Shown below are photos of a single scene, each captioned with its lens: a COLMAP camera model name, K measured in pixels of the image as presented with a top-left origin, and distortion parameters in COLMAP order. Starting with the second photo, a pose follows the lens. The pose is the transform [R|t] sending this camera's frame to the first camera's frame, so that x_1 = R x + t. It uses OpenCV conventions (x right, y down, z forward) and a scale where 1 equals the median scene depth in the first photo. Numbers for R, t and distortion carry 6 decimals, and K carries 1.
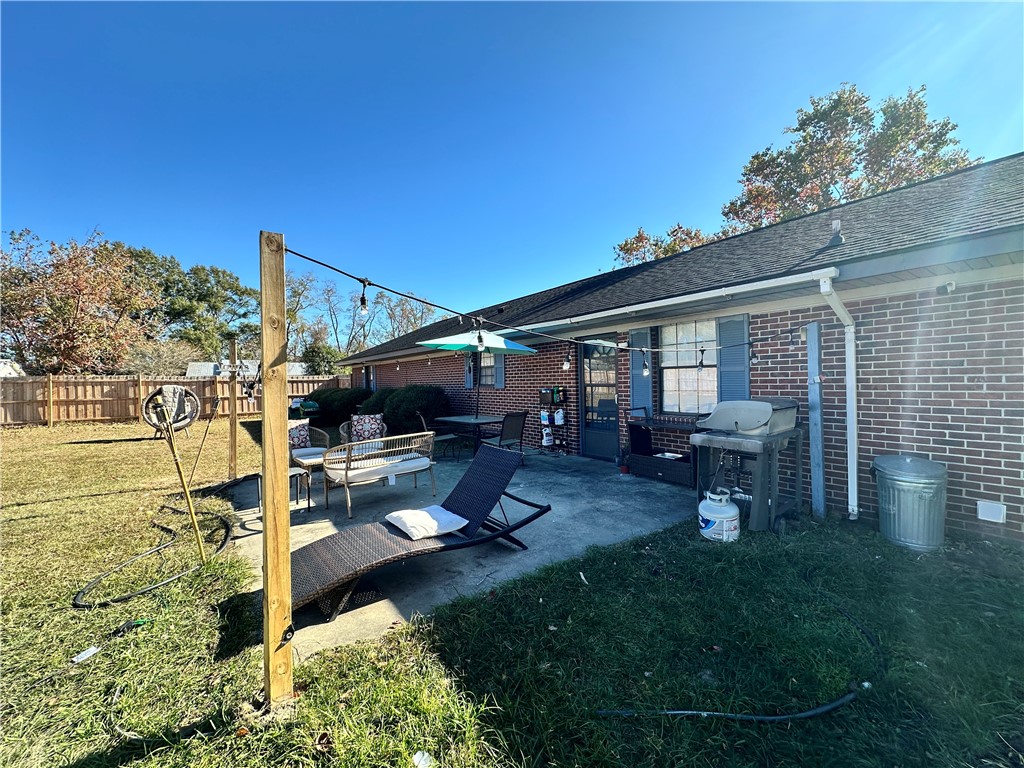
lens RADIAL K [[410.4, 0, 512.0], [0, 410.4, 384.0], [0, 0, 1]] dist [-0.002604, -0.000155]
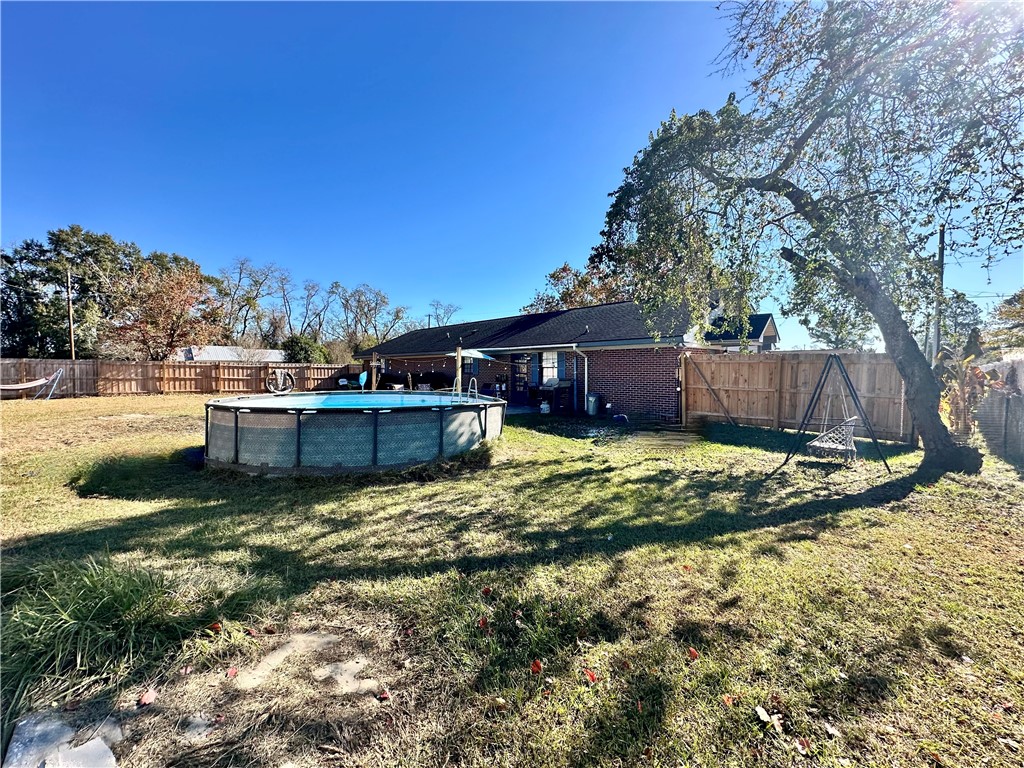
lens RADIAL K [[410.4, 0, 512.0], [0, 410.4, 384.0], [0, 0, 1]] dist [-0.002604, -0.000155]
pose [[0.991047, 0.017767, 0.132325, -0.069671], [-0.020781, 0.999554, 0.021431, 0.005542], [-0.131885, -0.023989, 0.990975, -0.617726]]
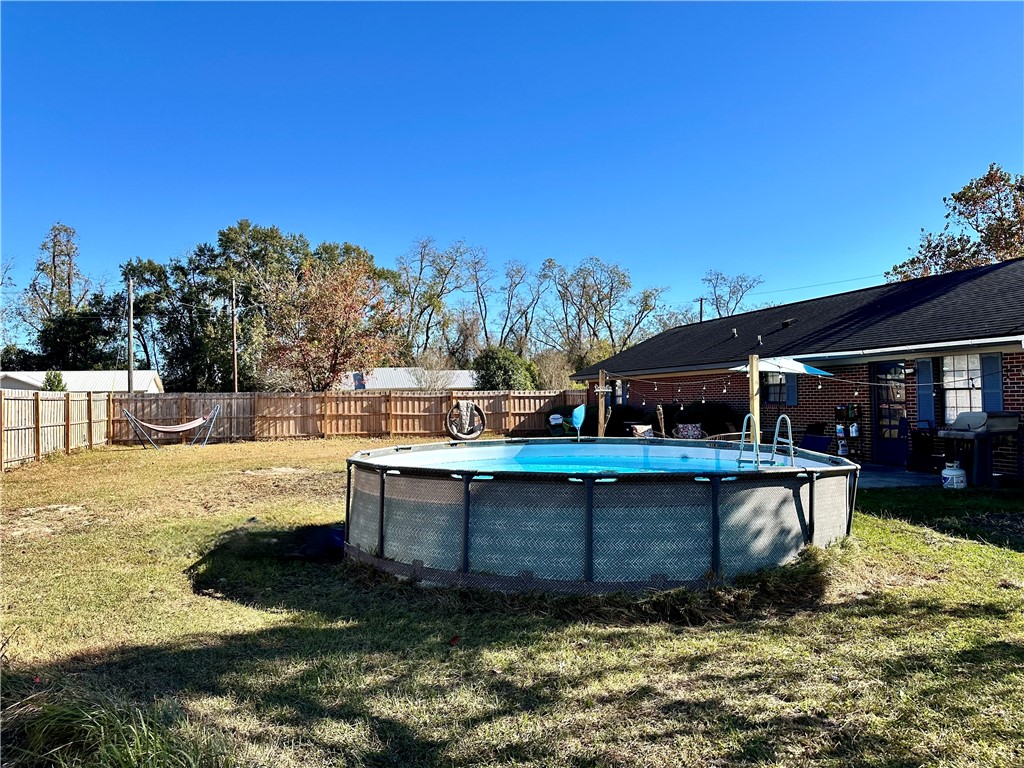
lens RADIAL K [[712.1, 0, 512.0], [0, 712.1, 384.0], [0, 0, 1]] dist [0.099770, -0.126955]
pose [[0.946314, -0.002681, -0.323237, -0.064673], [-0.005219, 0.999709, -0.023570, 0.001775], [0.323206, 0.023992, 0.946025, -0.586242]]
